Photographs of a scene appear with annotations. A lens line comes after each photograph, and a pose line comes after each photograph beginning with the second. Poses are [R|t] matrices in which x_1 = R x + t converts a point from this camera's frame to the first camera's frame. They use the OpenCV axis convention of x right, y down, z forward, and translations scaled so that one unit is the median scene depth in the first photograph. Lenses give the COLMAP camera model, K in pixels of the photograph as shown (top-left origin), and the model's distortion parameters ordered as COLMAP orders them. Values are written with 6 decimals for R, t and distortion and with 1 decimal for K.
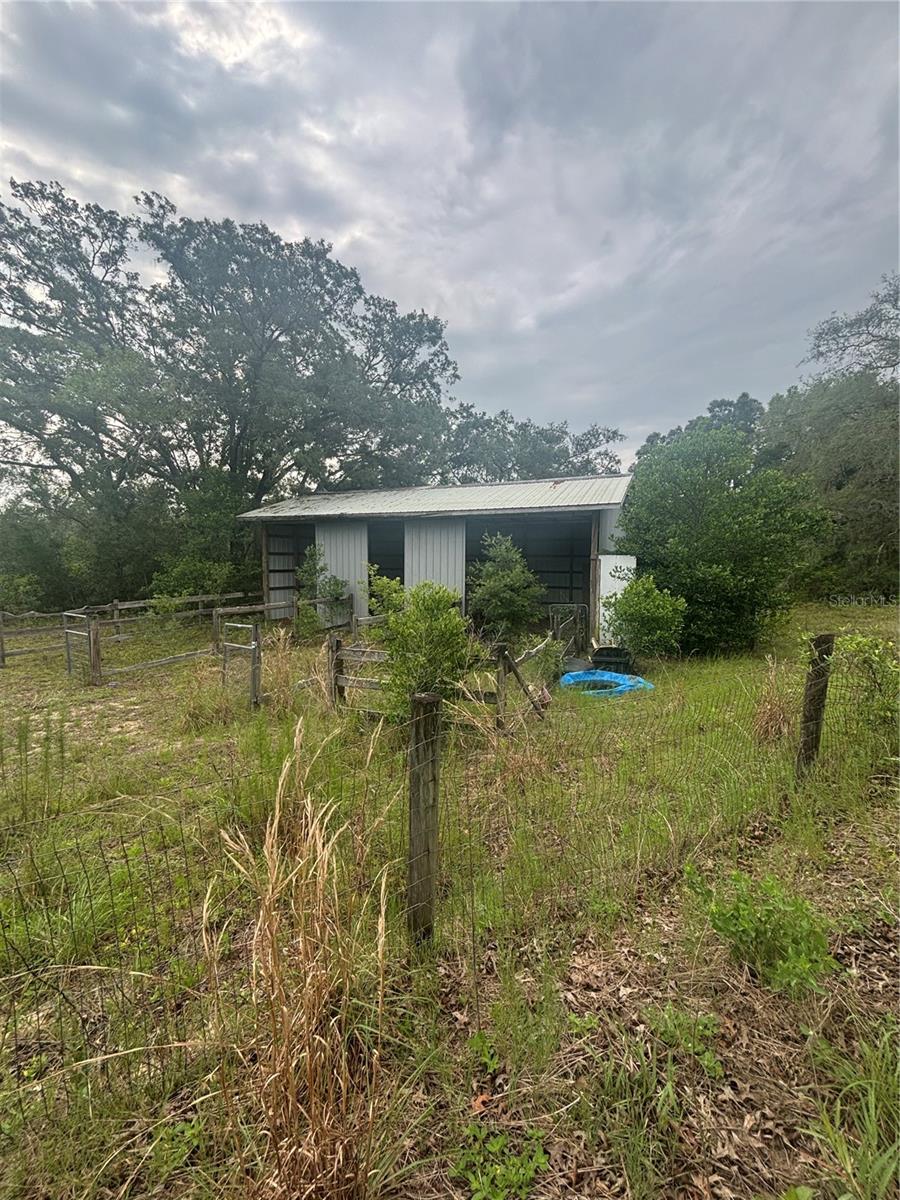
lens RADIAL K [[488.6, 0, 453.3], [0, 488.6, 598.1], [0, 0, 1]] dist [0.000293, 0.000089]
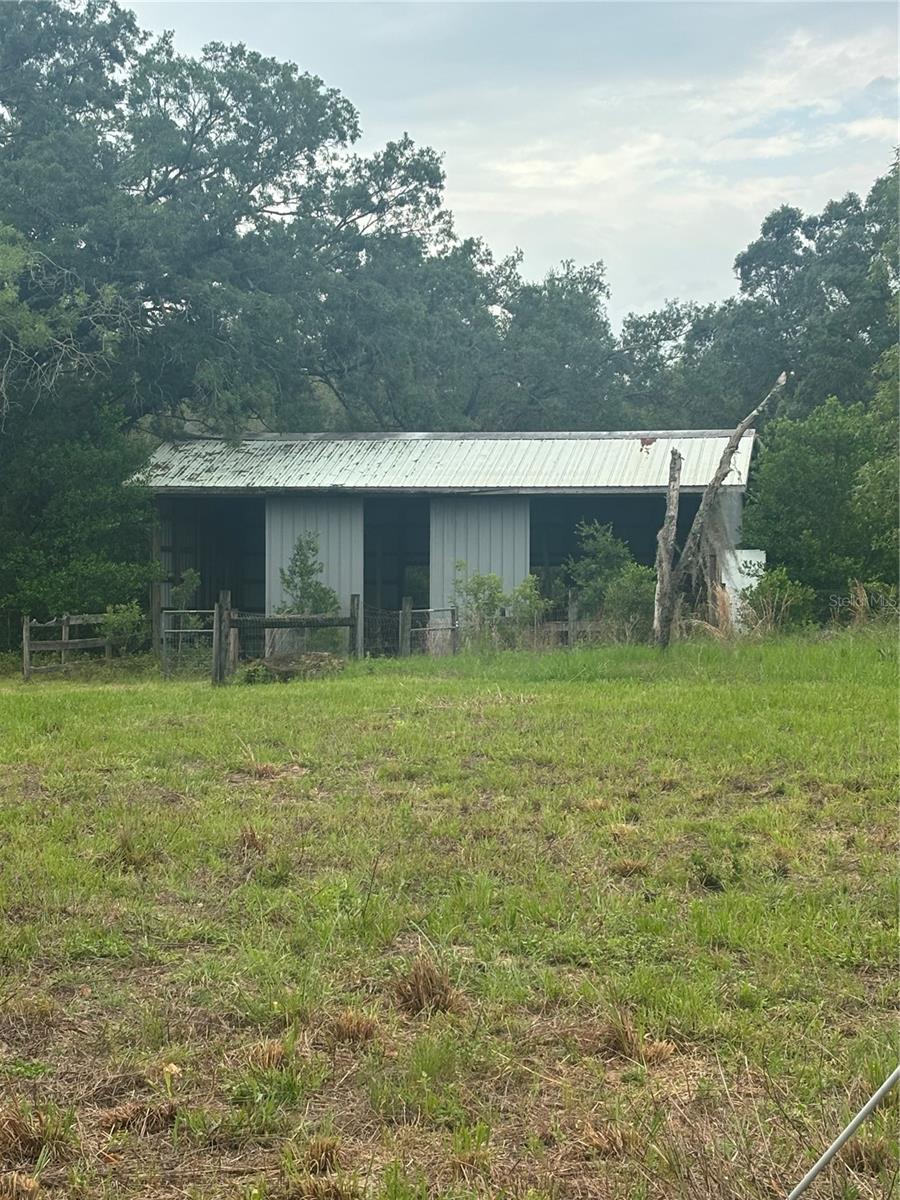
lens RADIAL K [[2499.4, 0, 449.2], [0, 2499.4, 599.6], [0, 0, 1]] dist [0.236881, 0.000000]
pose [[0.969060, -0.001907, 0.246819, -1.001349], [0.021352, 0.996869, -0.076130, 0.259780], [-0.245901, 0.079044, 0.966067, -2.485269]]
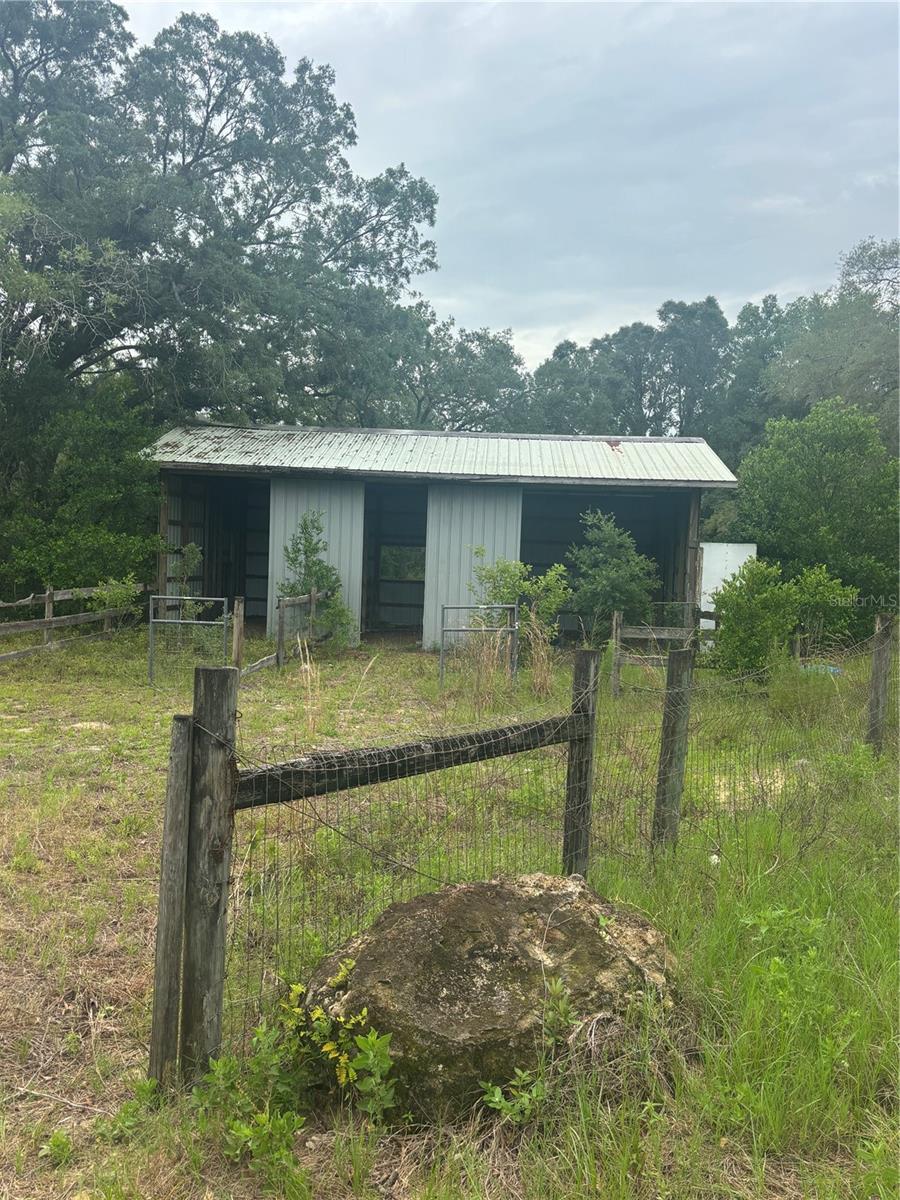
lens RADIAL K [[1028.0, 0, 450.2], [0, 1028.0, 595.0], [0, 0, 1]] dist [0.061373, -0.013221]
pose [[0.932139, 0.016151, 0.361741, -0.663318], [-0.003503, 0.999360, -0.035592, 0.058492], [-0.362085, 0.031909, 0.931599, -0.419079]]
